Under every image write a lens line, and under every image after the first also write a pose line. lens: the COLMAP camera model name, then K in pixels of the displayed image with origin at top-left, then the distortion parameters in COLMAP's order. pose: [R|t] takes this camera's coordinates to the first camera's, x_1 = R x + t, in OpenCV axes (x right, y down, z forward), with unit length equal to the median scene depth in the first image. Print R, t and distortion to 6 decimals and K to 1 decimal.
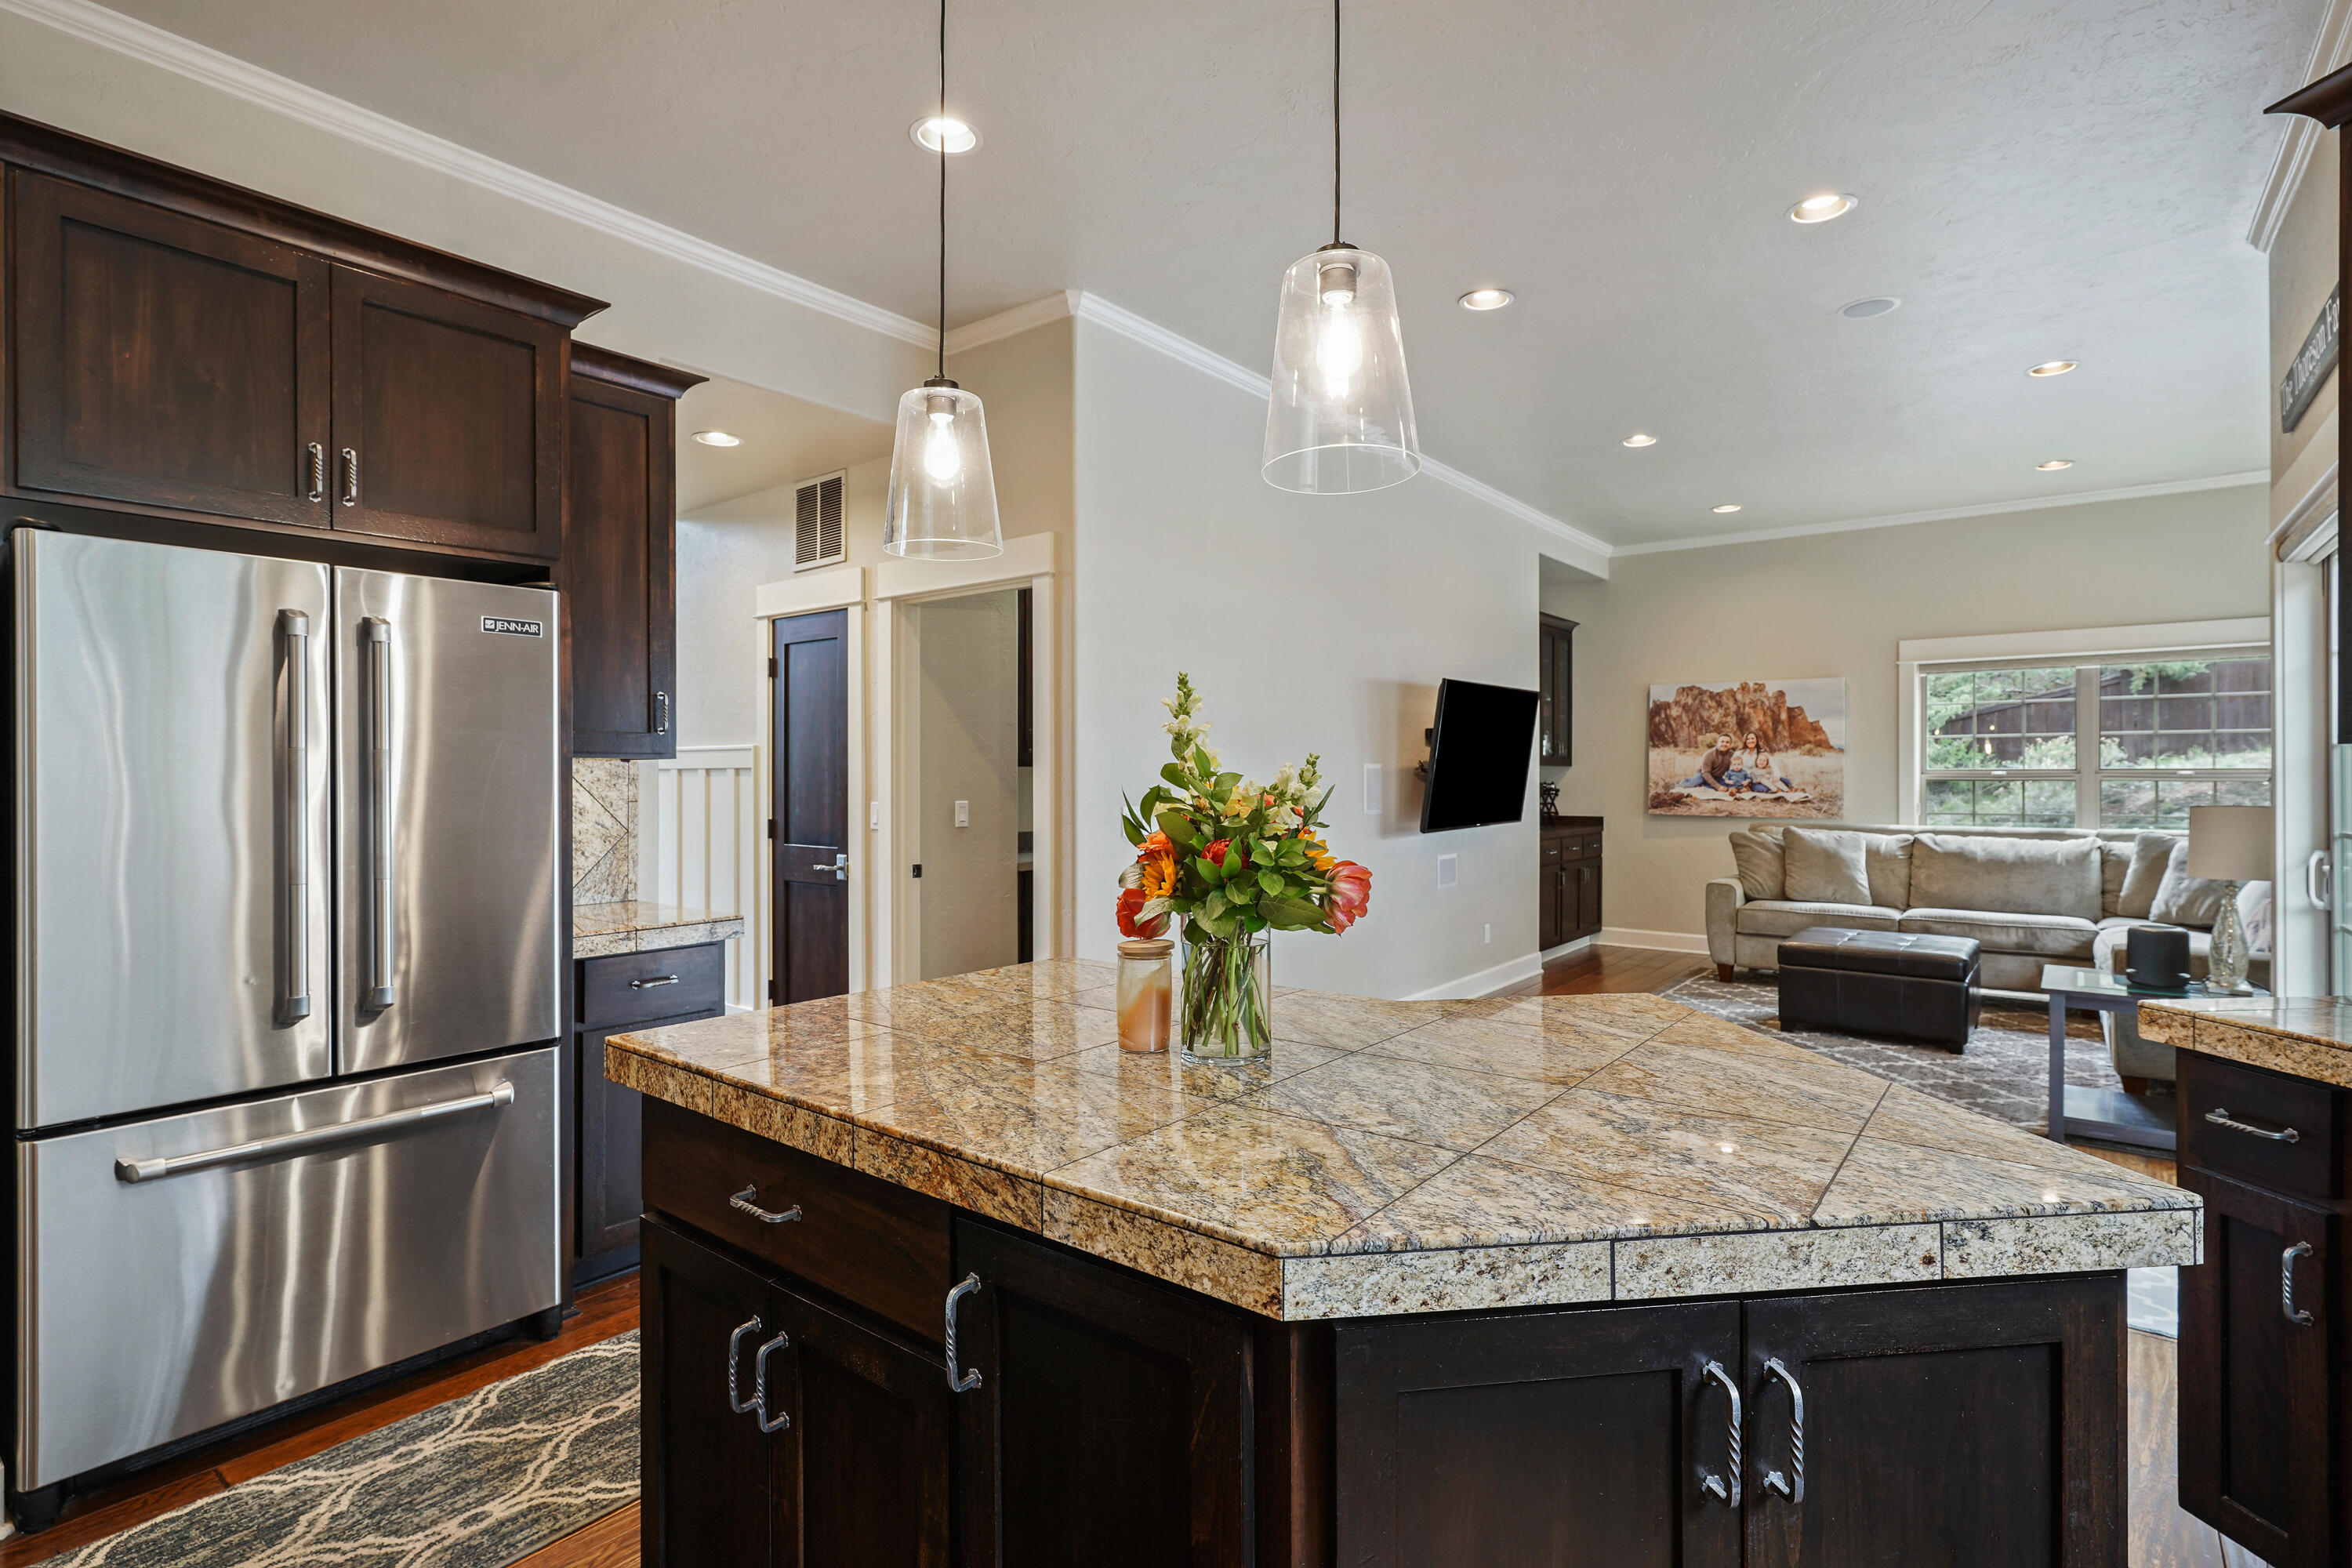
lens RADIAL K [[1129.0, 0, 1172.6], [0, 1129.0, 776.6], [0, 0, 1]] dist [-0.004642, 0.001129]
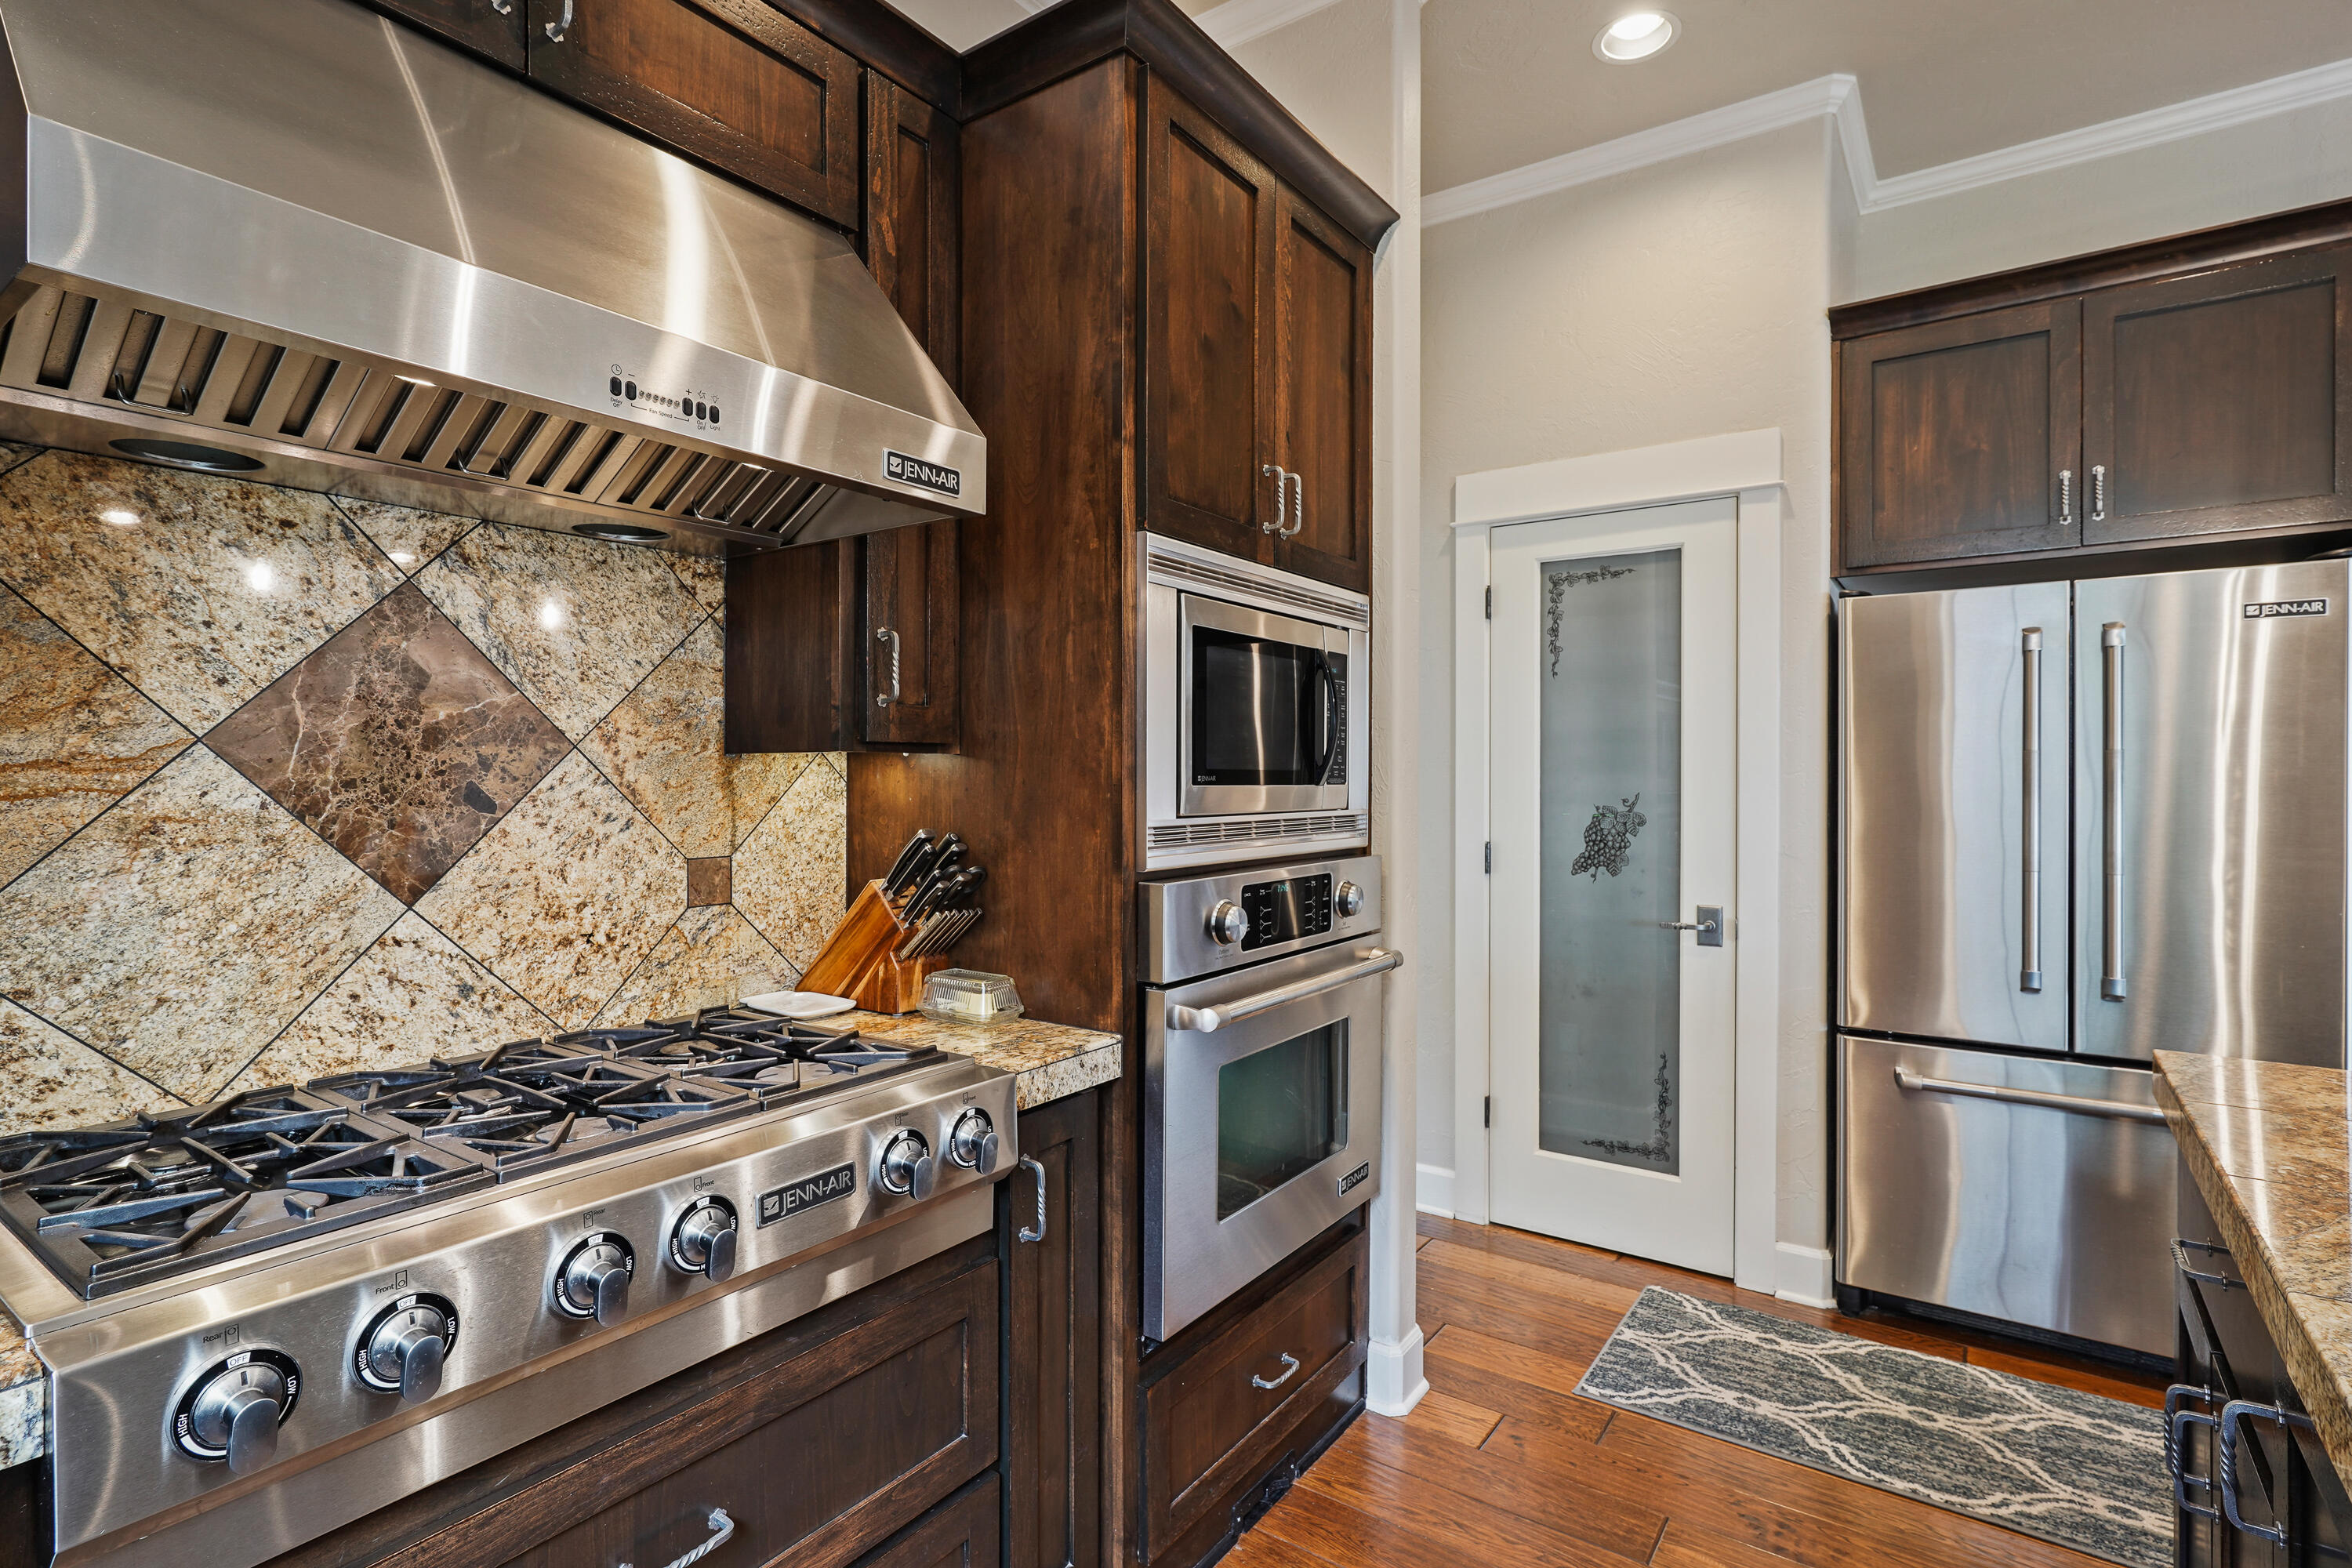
lens RADIAL K [[1129.0, 0, 1179.6], [0, 1129.0, 776.9], [0, 0, 1]] dist [-0.004642, 0.001129]
pose [[0.042580, 0.005311, -0.999079, 0.098737], [-0.001485, 0.999985, 0.005253, -0.001033], [0.999092, 0.001260, 0.042587, 0.031360]]
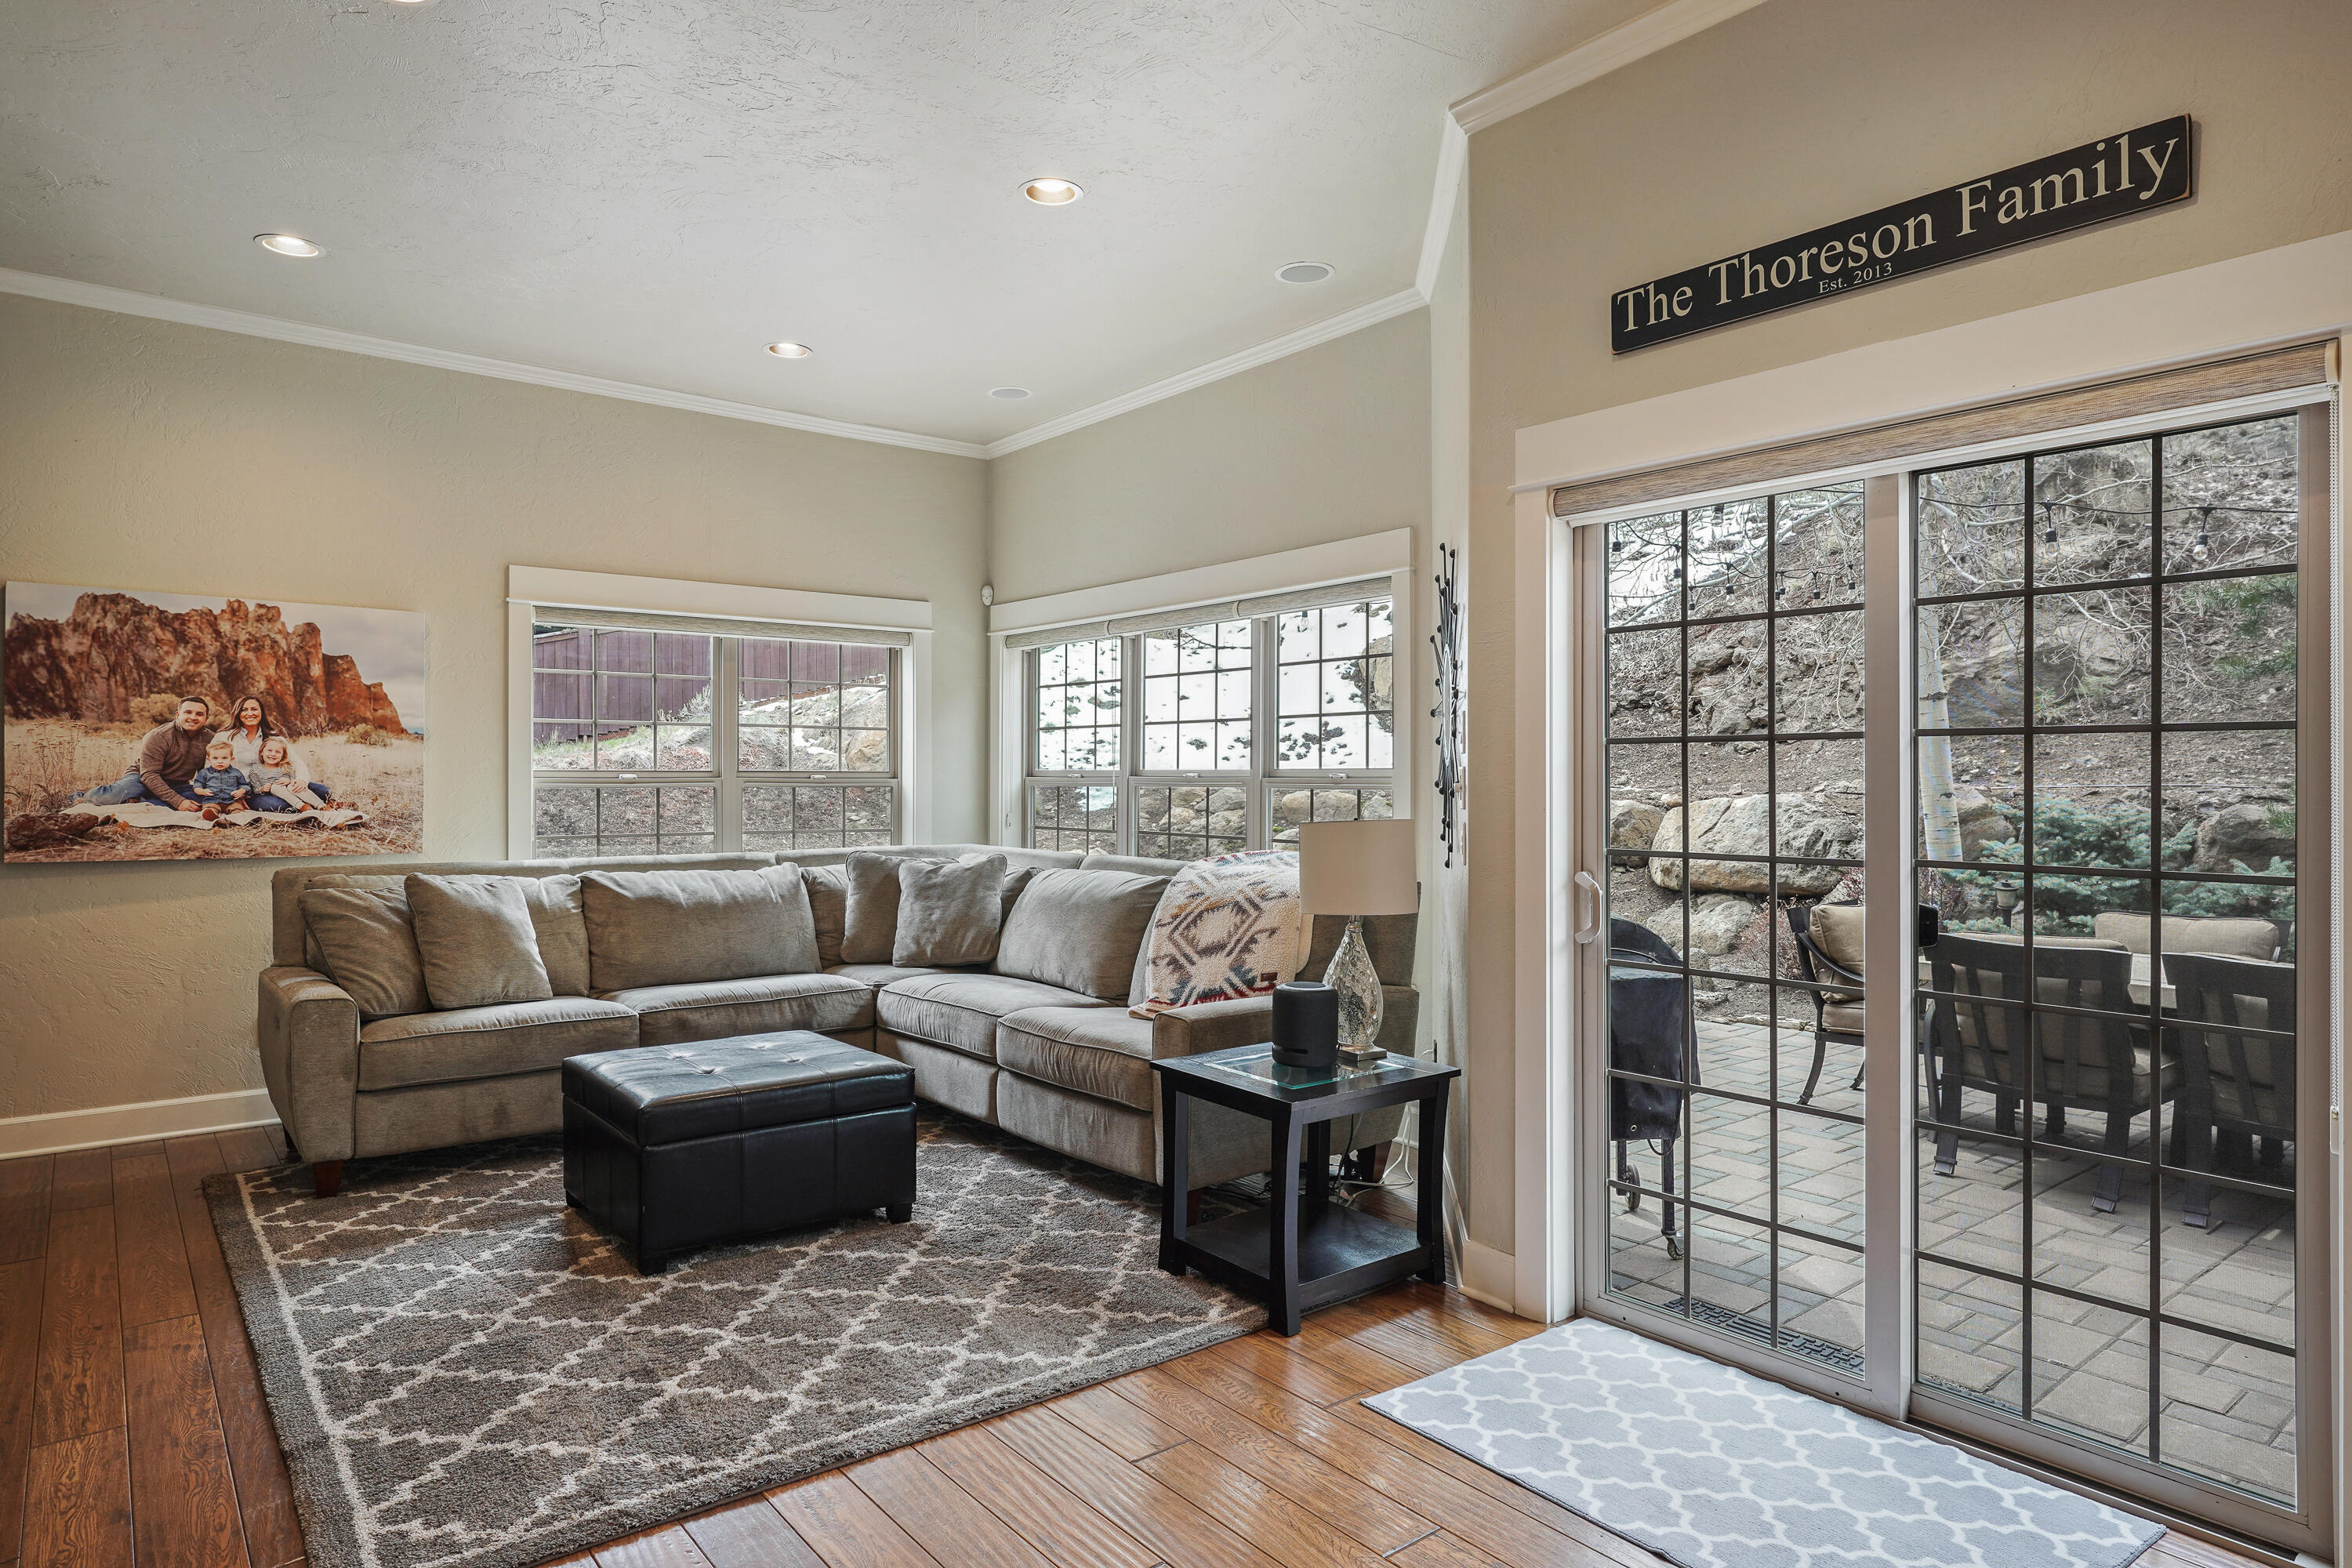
lens RADIAL K [[1353.0, 0, 1173.6], [0, 1353.0, 780.4], [0, 0, 1]] dist [-0.005294, 0.003028]
pose [[0.216142, 0.000560, 0.976362, -0.010396], [-0.000811, 1.000000, -0.000394, -0.000662], [-0.976362, -0.000707, 0.216142, 0.549272]]
